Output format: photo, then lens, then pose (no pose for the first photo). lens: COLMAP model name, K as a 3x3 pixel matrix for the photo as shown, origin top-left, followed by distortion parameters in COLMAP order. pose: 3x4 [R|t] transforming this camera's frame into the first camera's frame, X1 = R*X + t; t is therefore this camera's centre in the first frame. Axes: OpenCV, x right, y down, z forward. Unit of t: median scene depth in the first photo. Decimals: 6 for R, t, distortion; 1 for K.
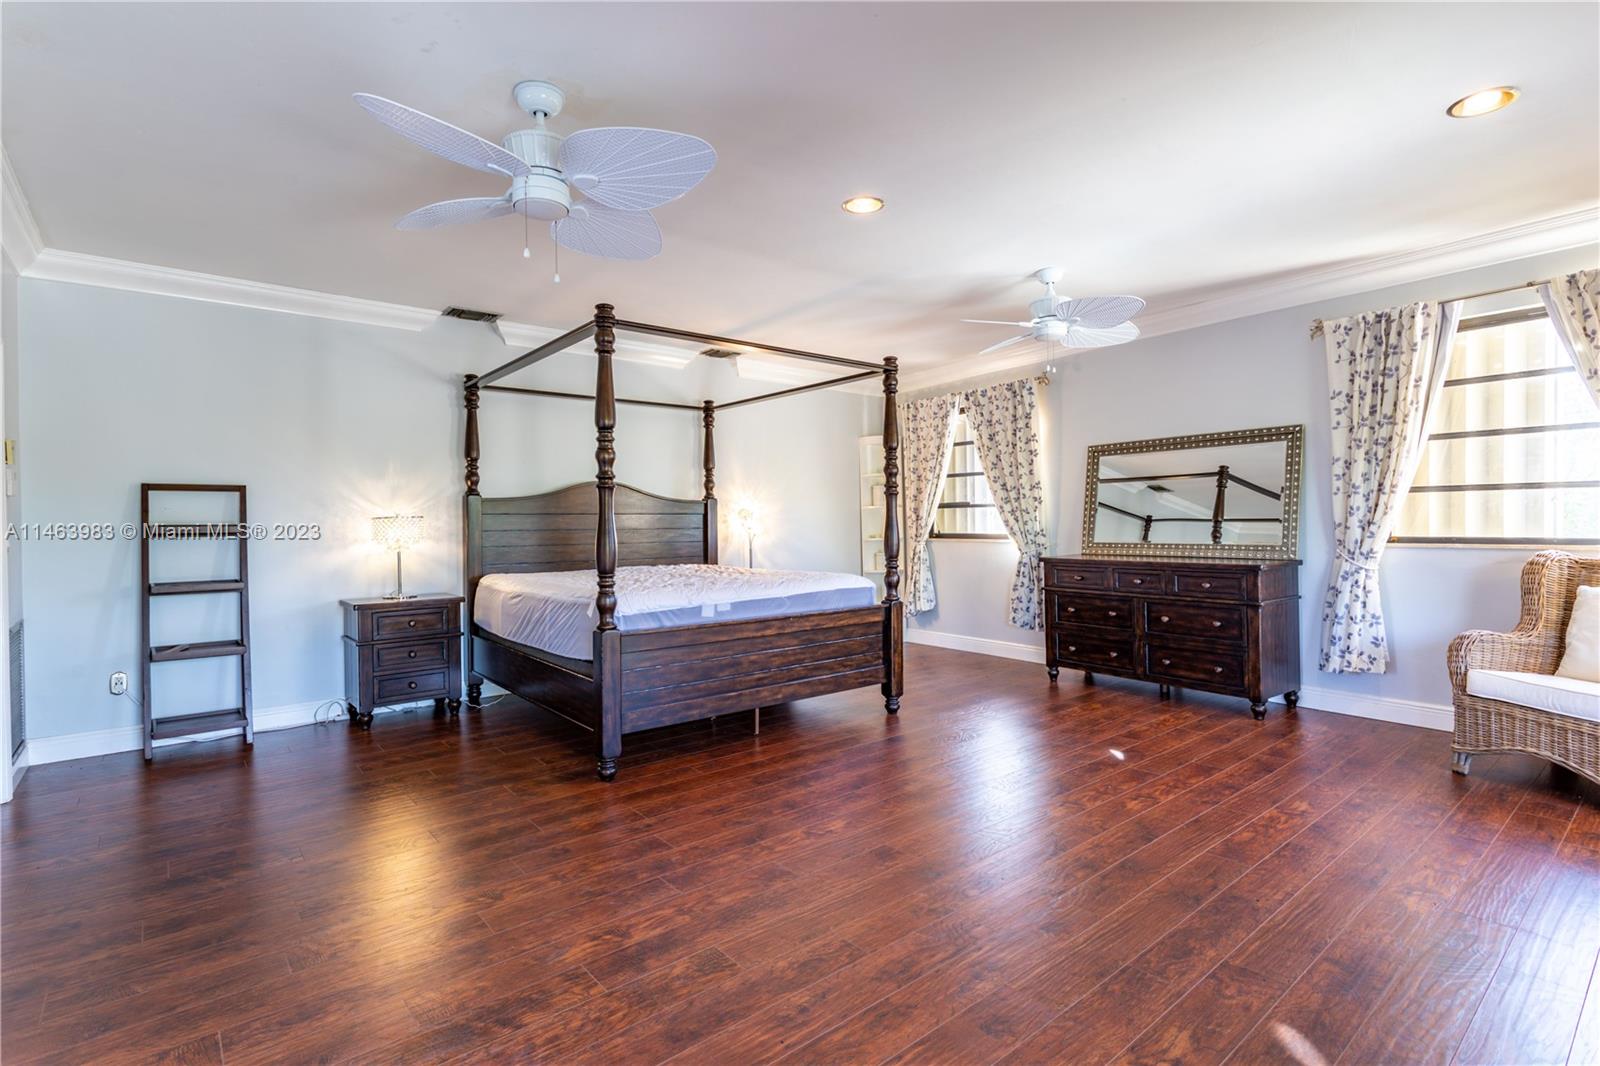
lens RADIAL K [[778.1, 0, 791.6], [0, 778.1, 535.6], [0, 0, 1]] dist [-0.029369, 0.007488]
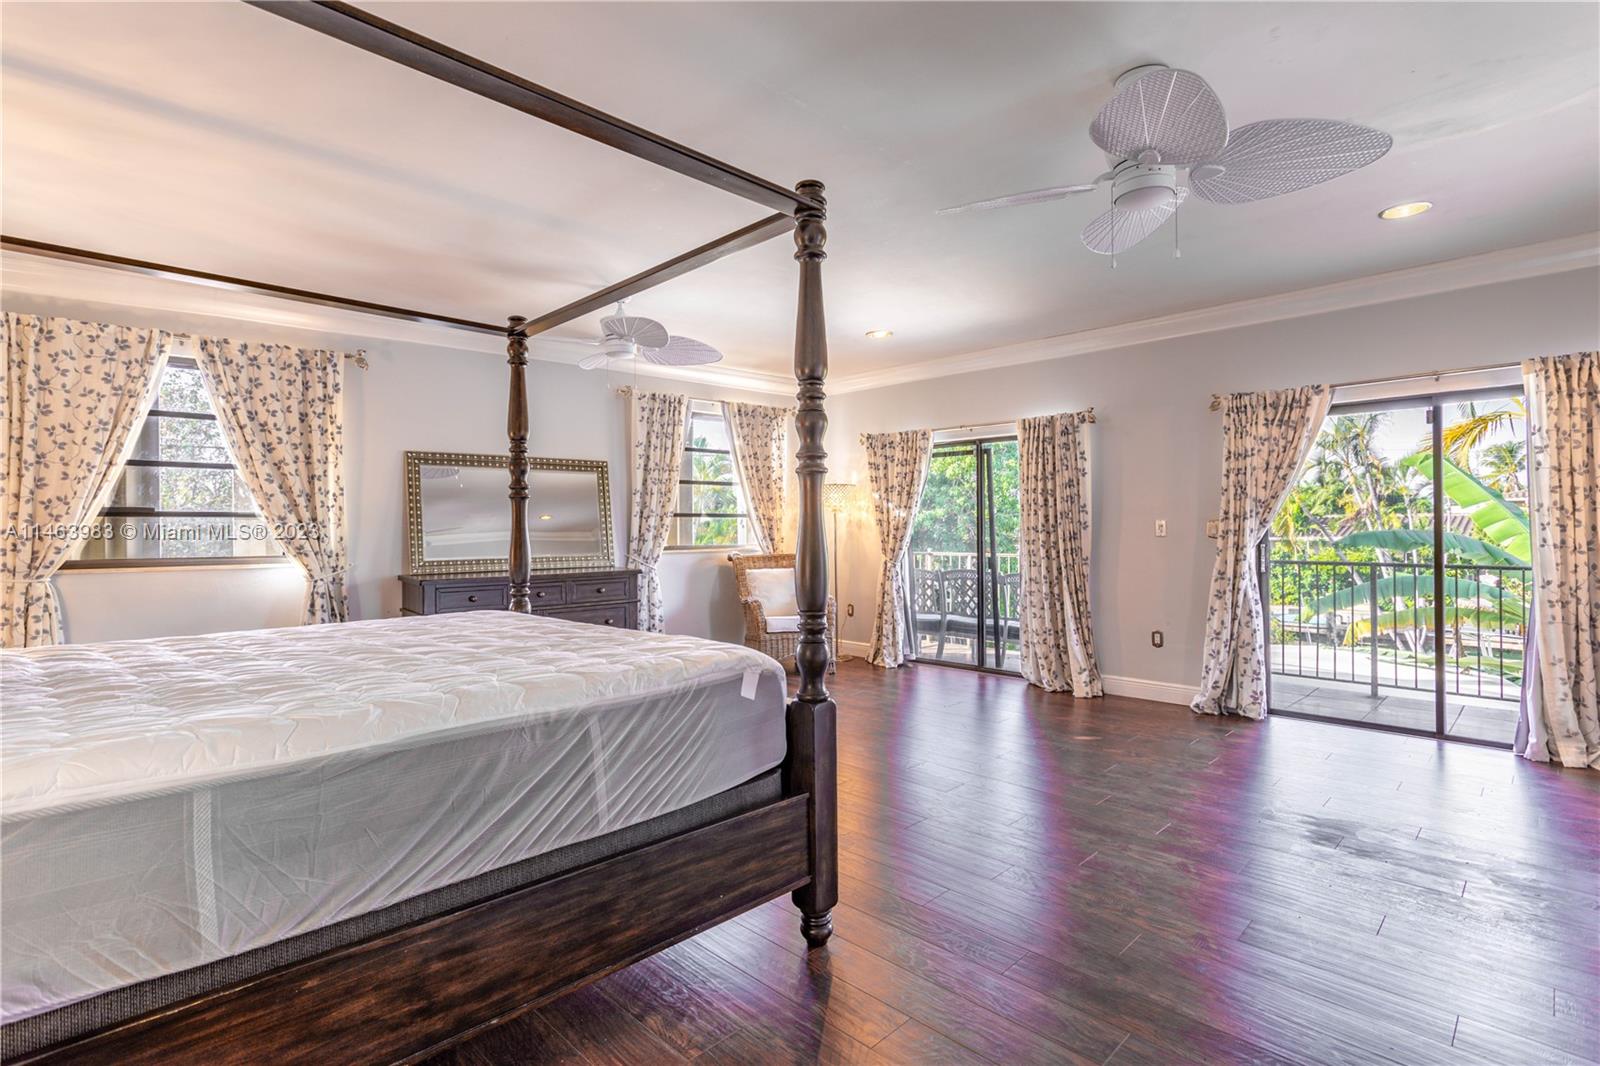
lens RADIAL K [[778.1, 0, 794.6], [0, 778.1, 525.1], [0, 0, 1]] dist [-0.029369, 0.007488]
pose [[-0.109961, 0.020624, 0.993722, -0.576675], [0.026477, 0.999491, -0.017814, -0.005710], [-0.993583, 0.024352, -0.110452, 0.728290]]
